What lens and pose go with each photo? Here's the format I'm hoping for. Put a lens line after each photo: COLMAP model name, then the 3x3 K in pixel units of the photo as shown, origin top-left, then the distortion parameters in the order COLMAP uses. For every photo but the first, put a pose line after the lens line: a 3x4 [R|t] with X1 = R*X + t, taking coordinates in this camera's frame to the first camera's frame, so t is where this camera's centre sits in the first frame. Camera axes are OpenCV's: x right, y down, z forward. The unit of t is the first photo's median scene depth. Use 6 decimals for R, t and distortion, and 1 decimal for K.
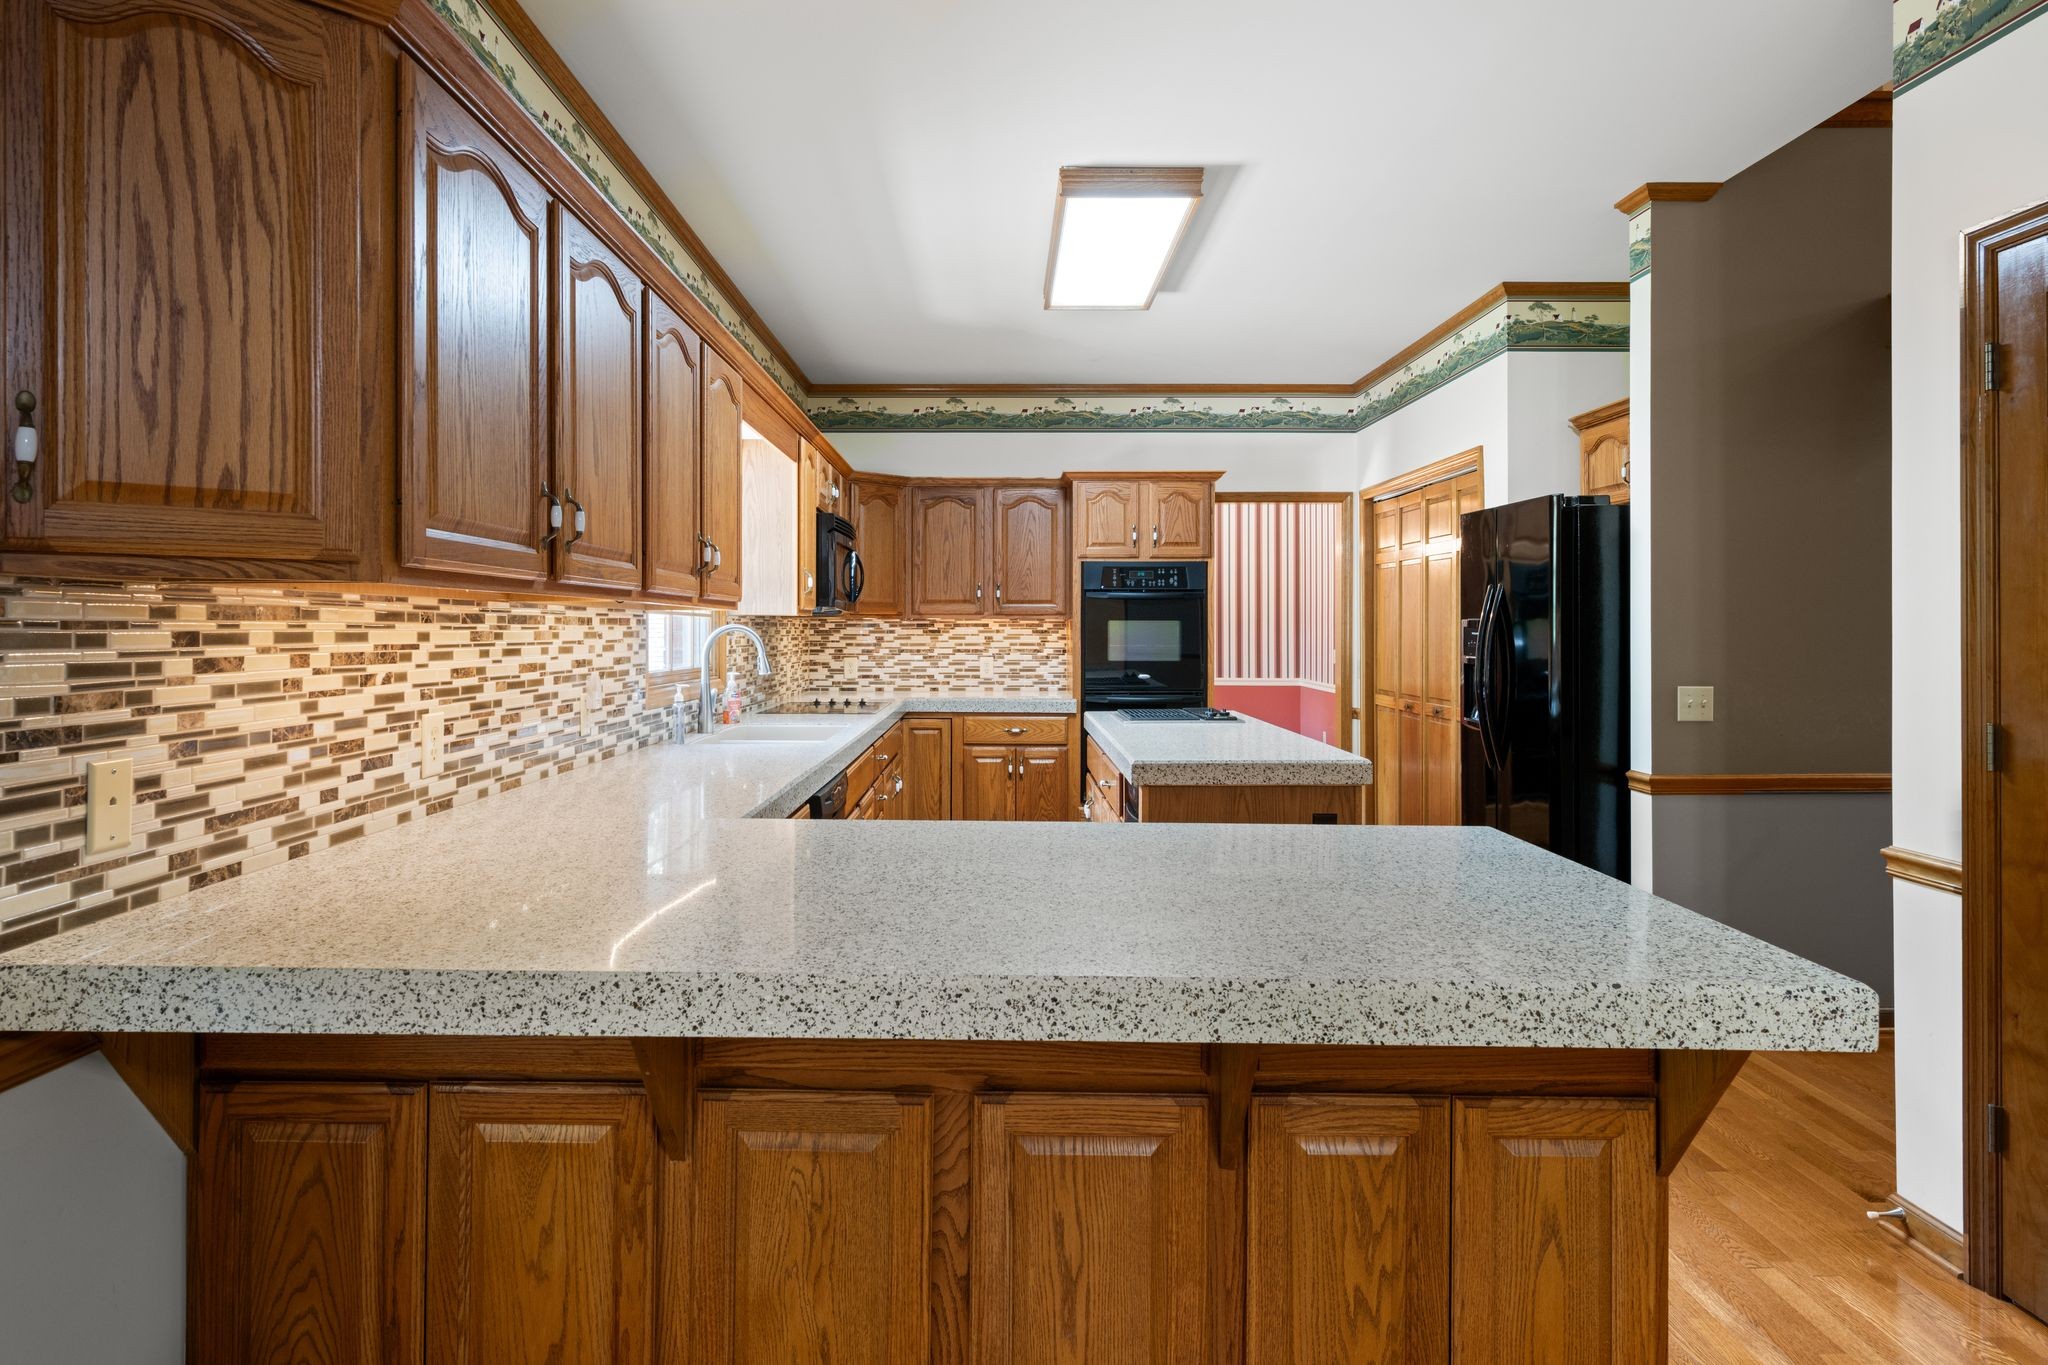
lens RADIAL K [[1132.5, 0, 983.7], [0, 1132.5, 619.1], [0, 0, 1]] dist [0.002772, -0.000011]
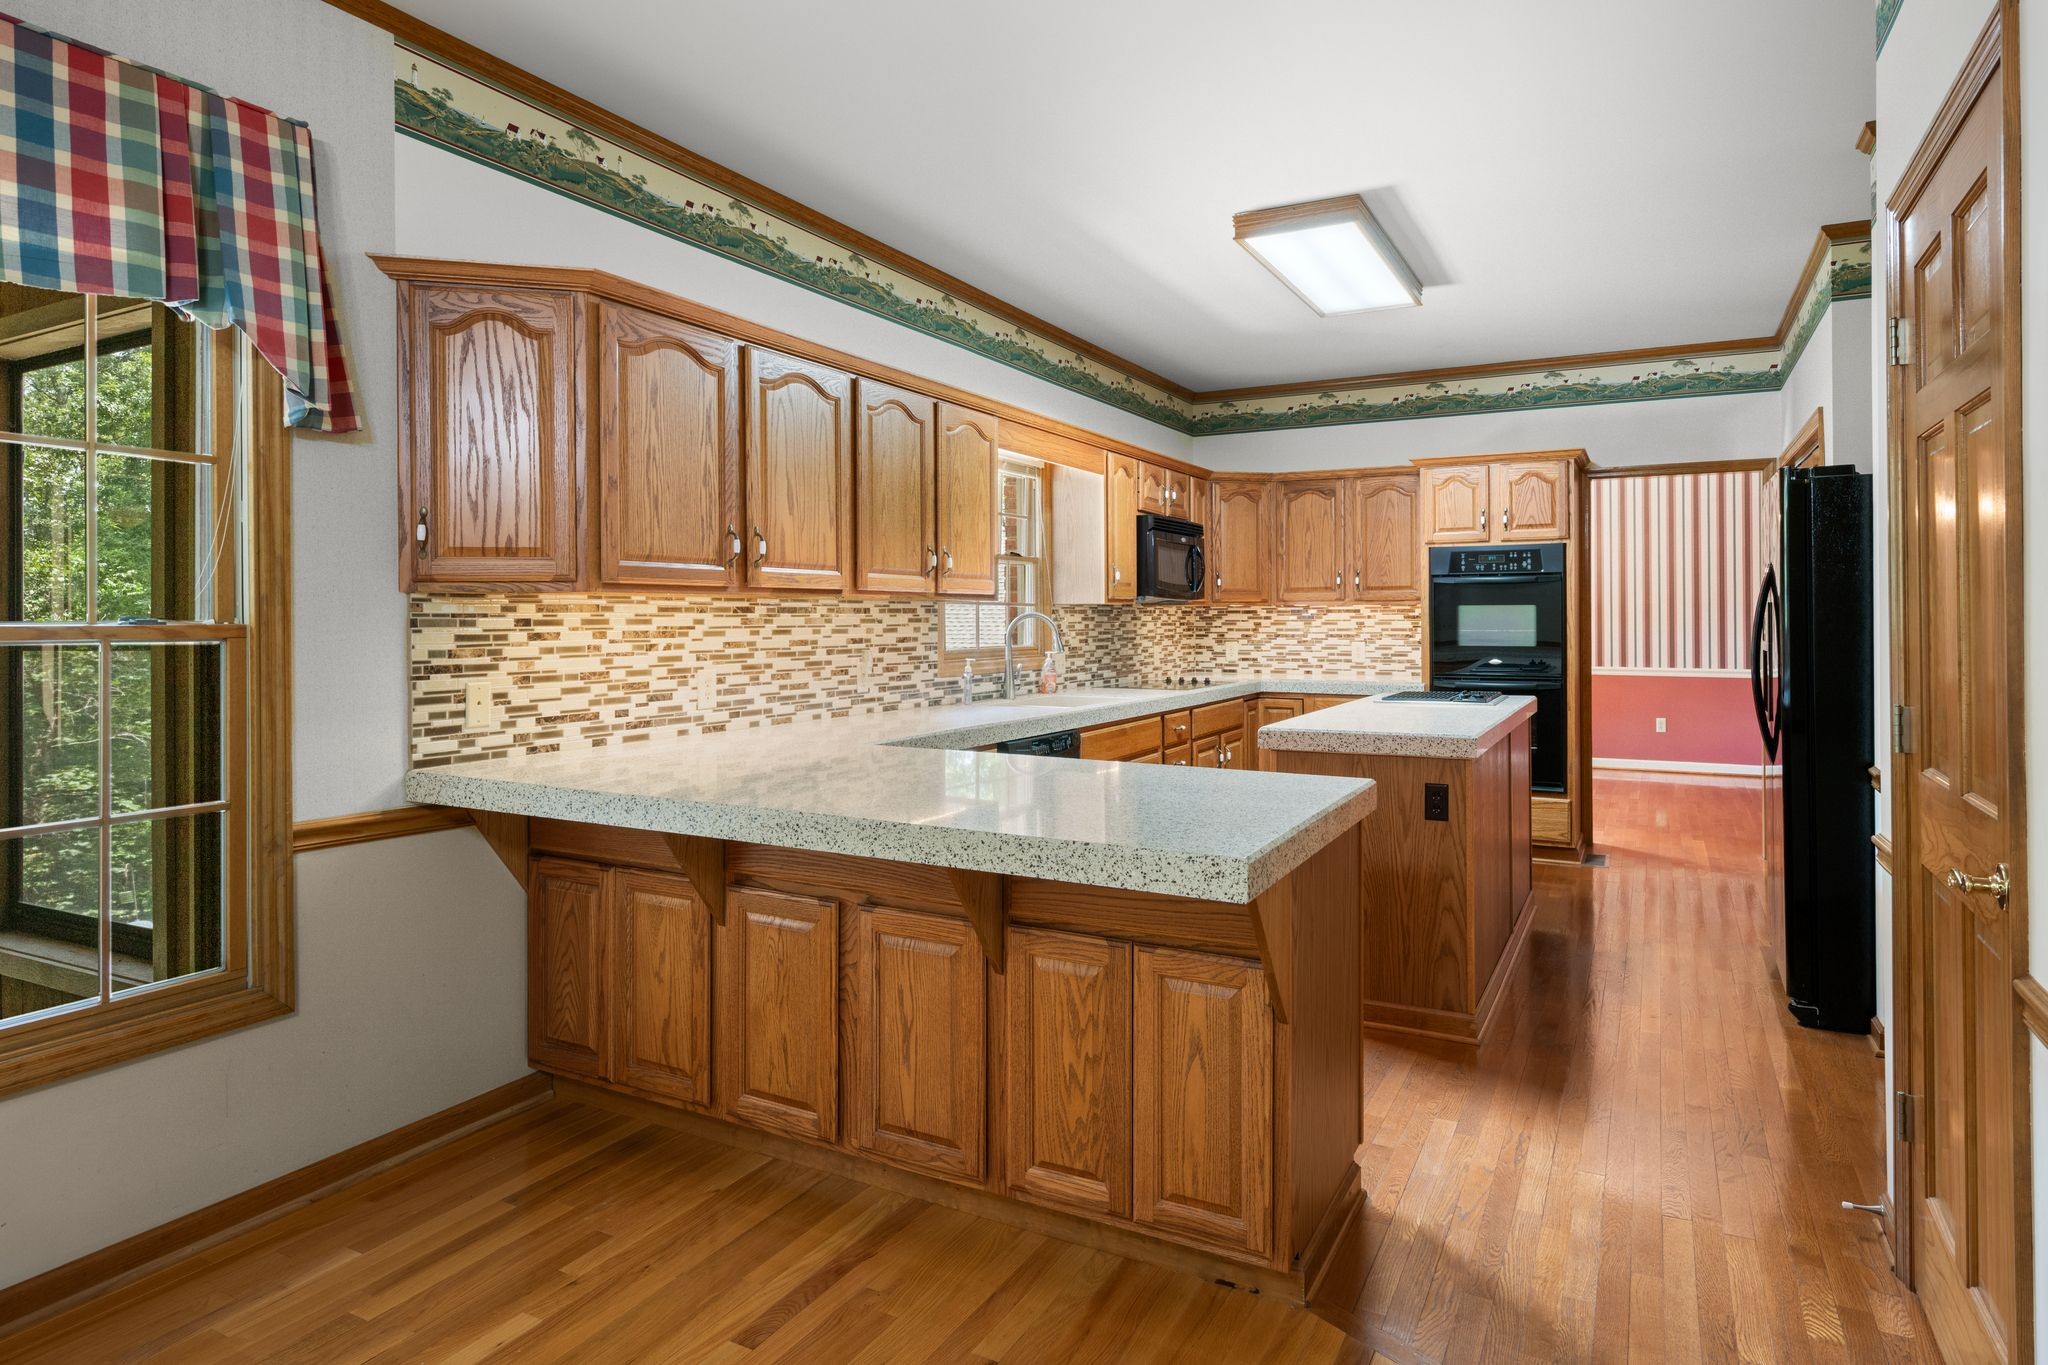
lens RADIAL K [[1167.0, 0, 1021.7], [0, 1167.0, 609.0], [0, 0, 1]] dist [0.005461, 0.000560]
pose [[0.884672, -0.007626, -0.466152, 0.852029], [0.008877, 0.999960, 0.000487, 0.000987], [0.466130, -0.004569, 0.884704, -0.311195]]
